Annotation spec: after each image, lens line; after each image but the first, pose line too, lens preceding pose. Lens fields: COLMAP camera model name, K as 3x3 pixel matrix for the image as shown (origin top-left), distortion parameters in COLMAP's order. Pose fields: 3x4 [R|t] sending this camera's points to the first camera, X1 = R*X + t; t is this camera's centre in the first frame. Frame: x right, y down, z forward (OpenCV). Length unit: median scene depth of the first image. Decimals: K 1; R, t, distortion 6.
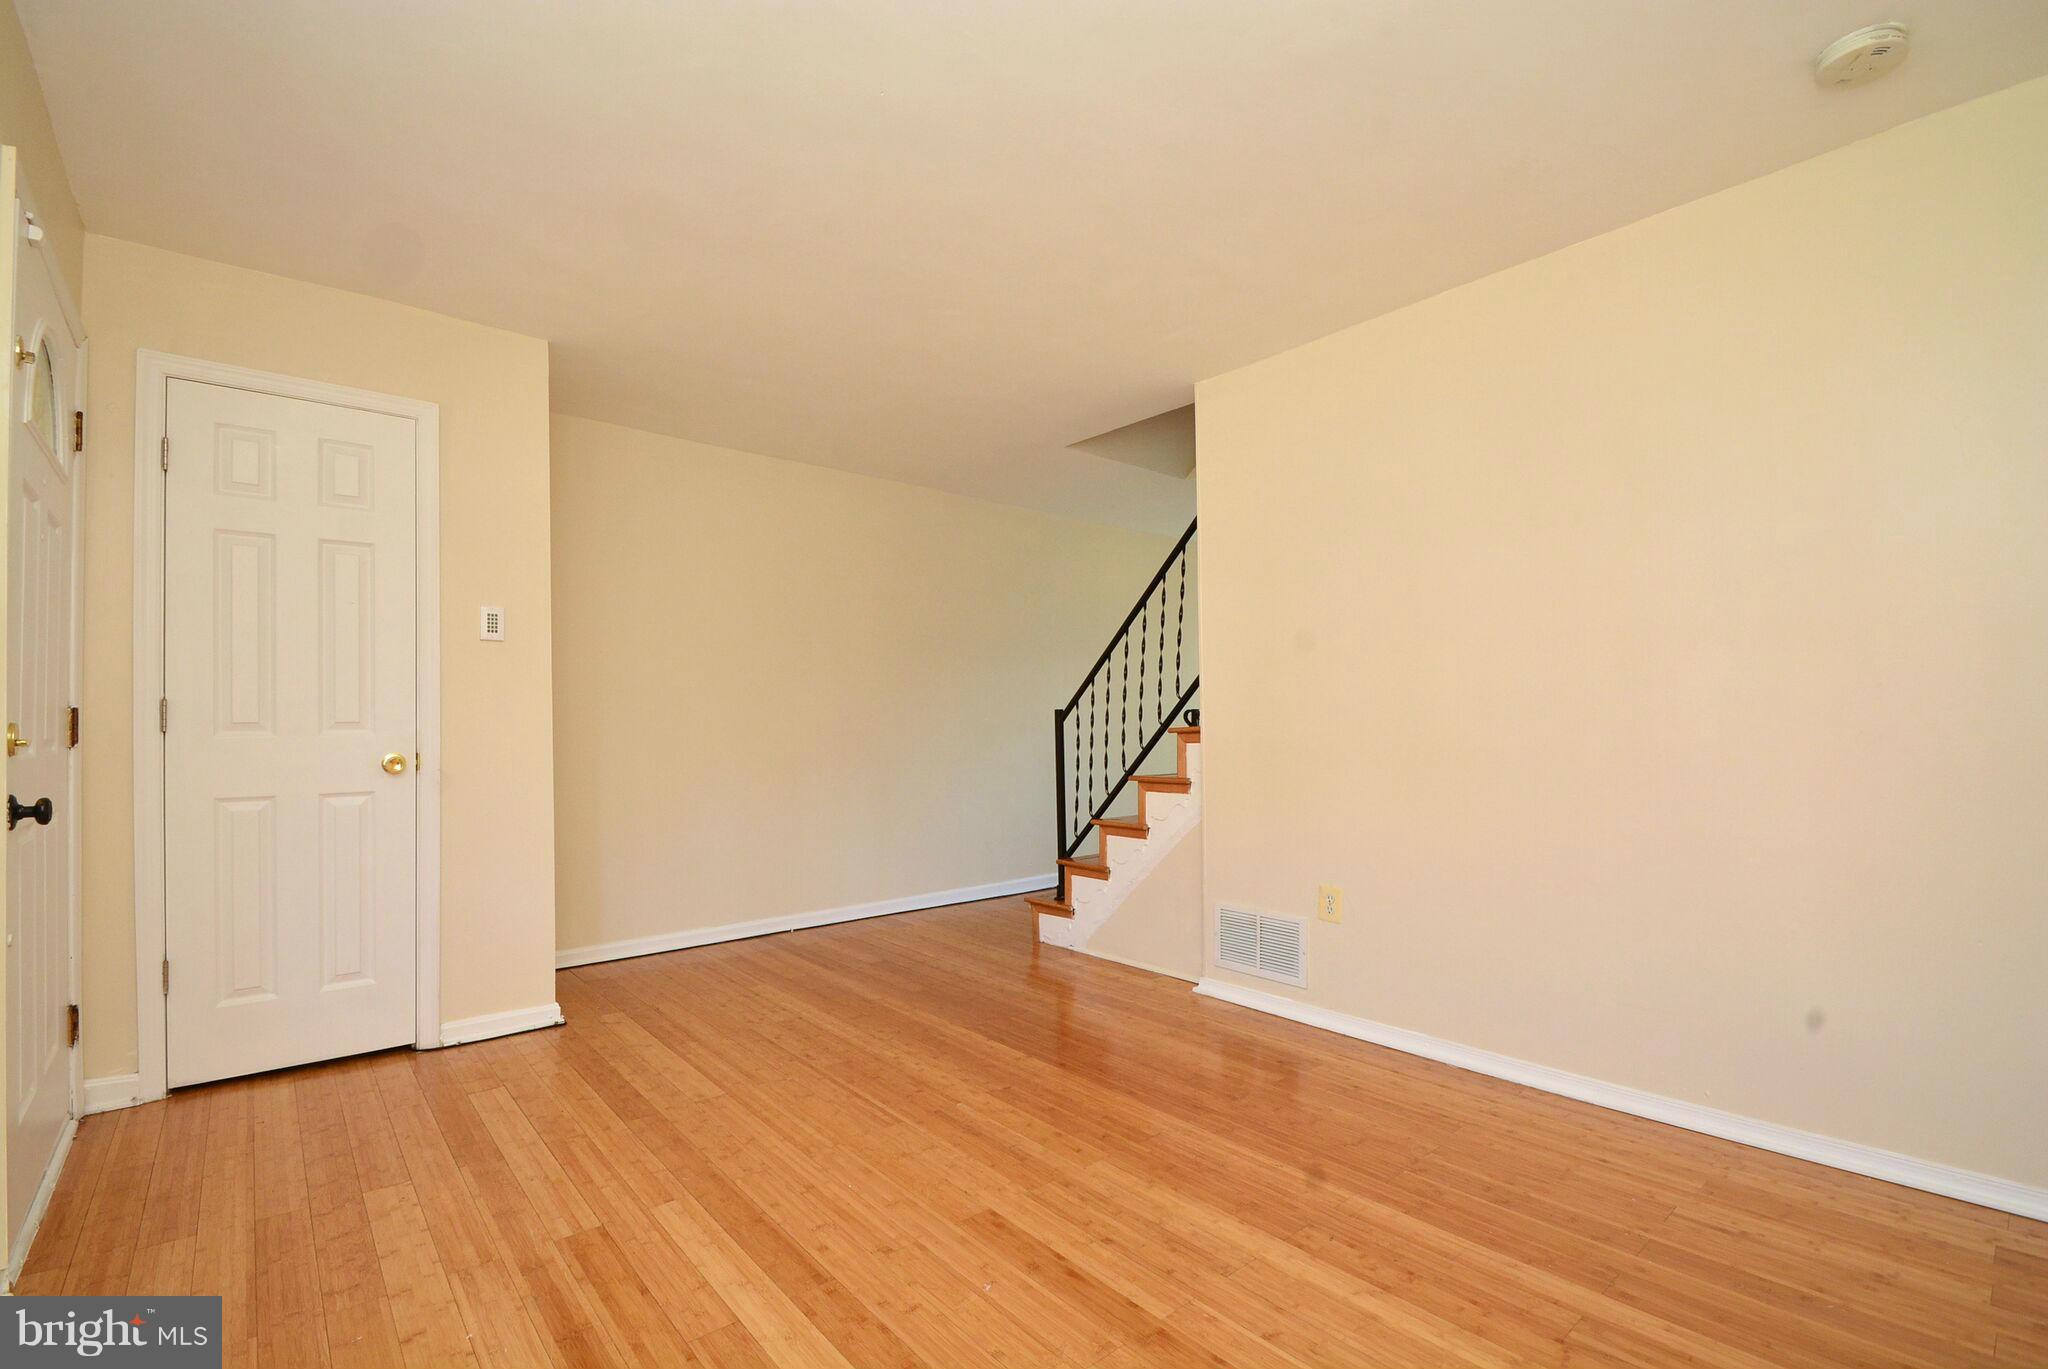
lens RADIAL K [[900.9, 0, 993.1], [0, 900.9, 717.3], [0, 0, 1]] dist [0.005167, -0.003882]
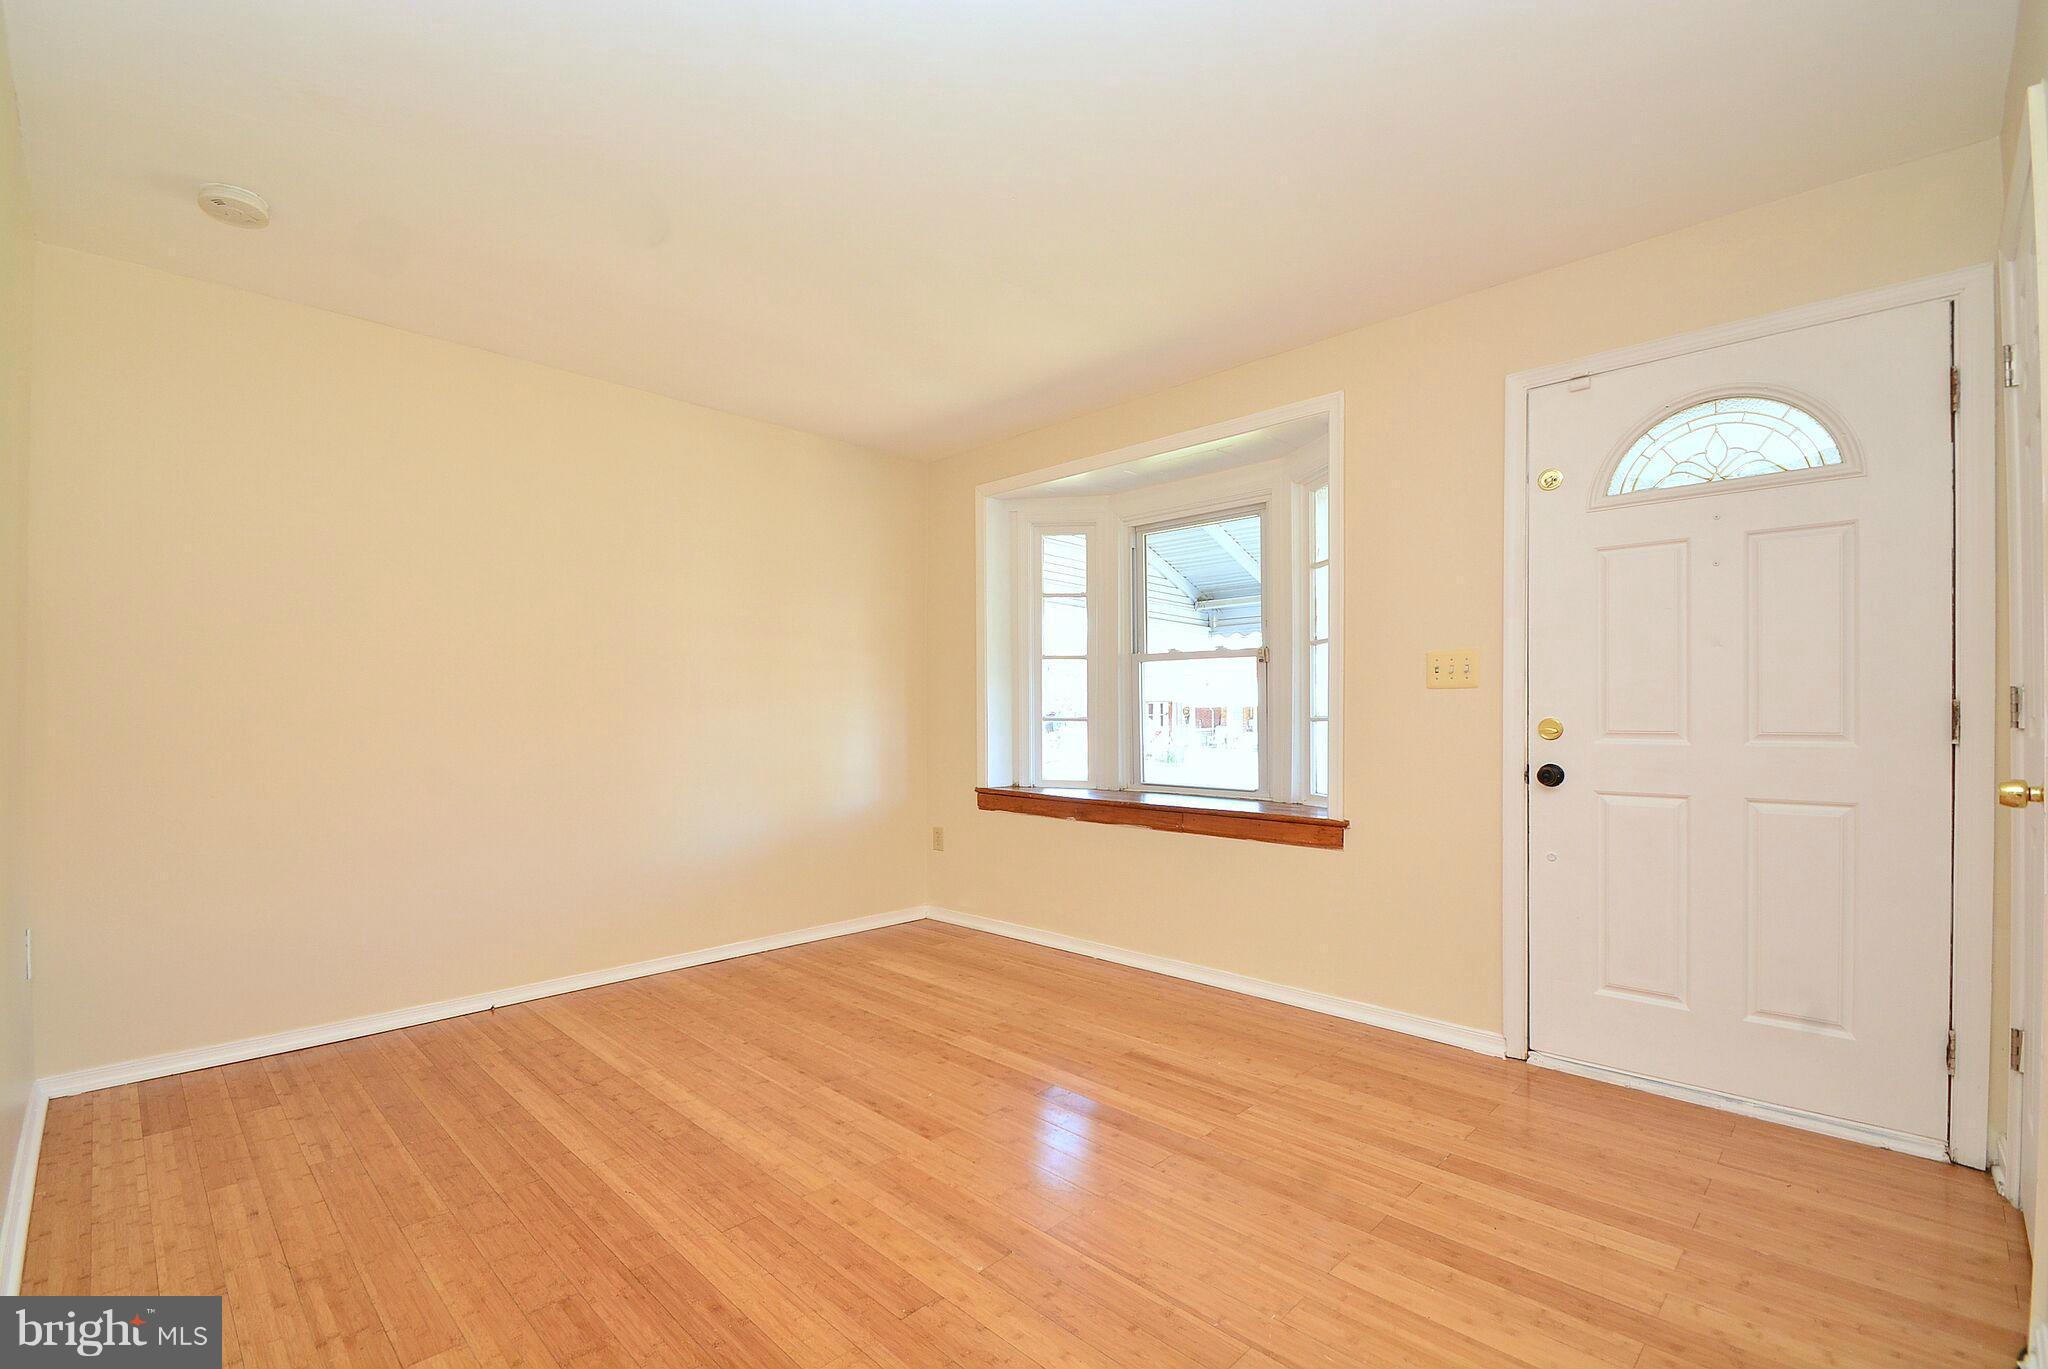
lens RADIAL K [[900.9, 0, 993.1], [0, 900.9, 717.3], [0, 0, 1]] dist [0.005167, -0.003882]
pose [[-0.996199, 0.006635, -0.086858, 0.011666], [0.007077, 0.999964, -0.004783, 0.003095], [0.086823, -0.005380, -0.996209, 1.808873]]
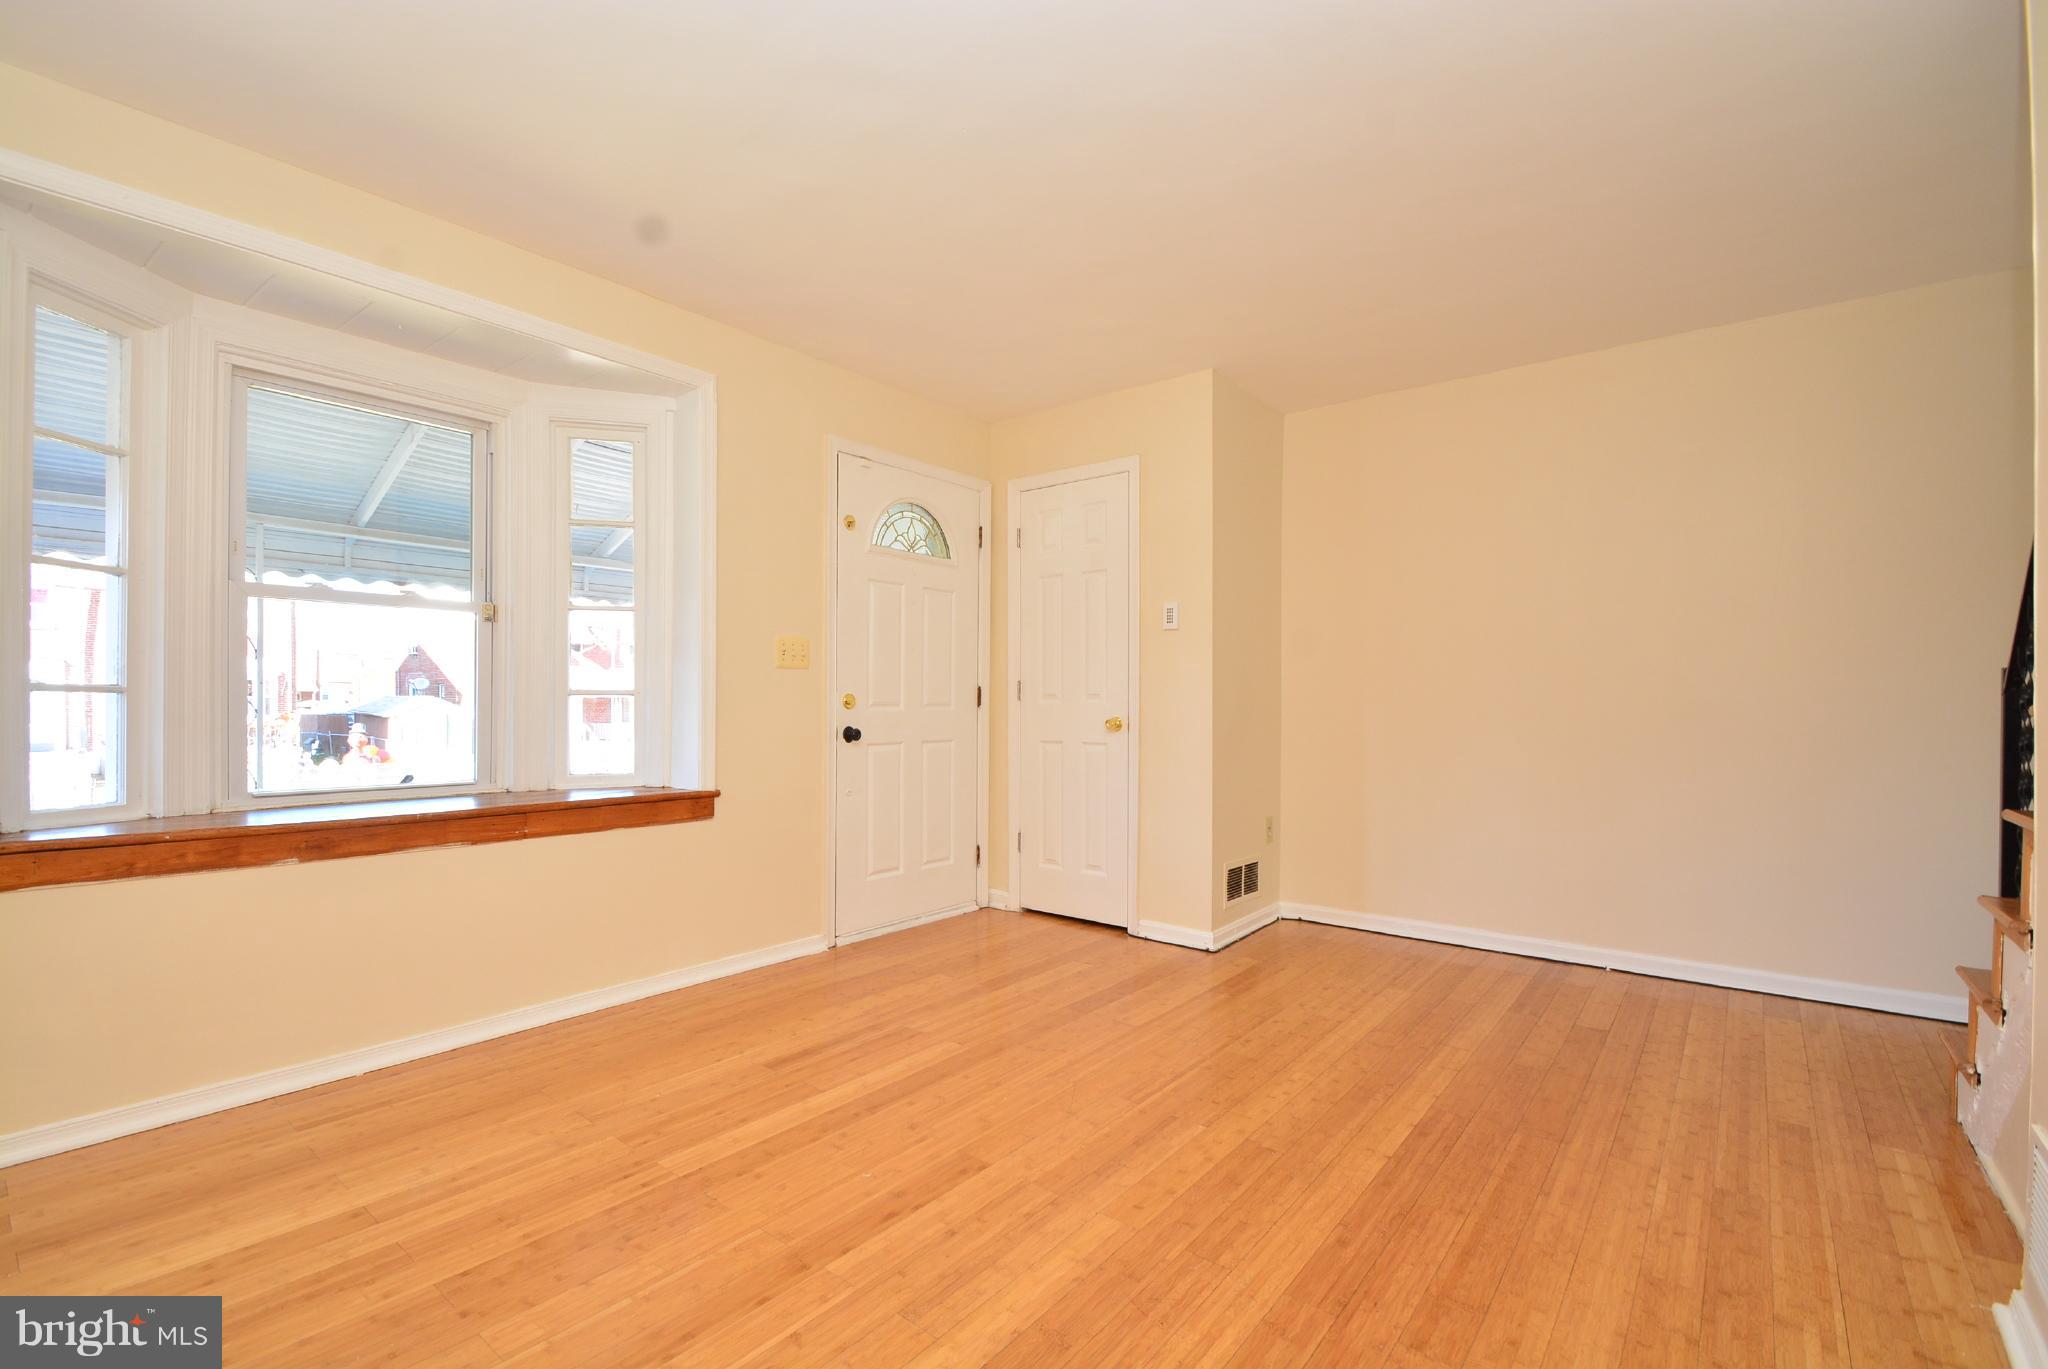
lens RADIAL K [[900.9, 0, 993.1], [0, 900.9, 717.3], [0, 0, 1]] dist [0.005167, -0.003882]
pose [[0.183963, 0.021994, -0.982687, 0.827782], [0.002847, 0.999734, 0.022909, 0.010406], [0.982929, -0.007013, 0.183852, 0.680771]]
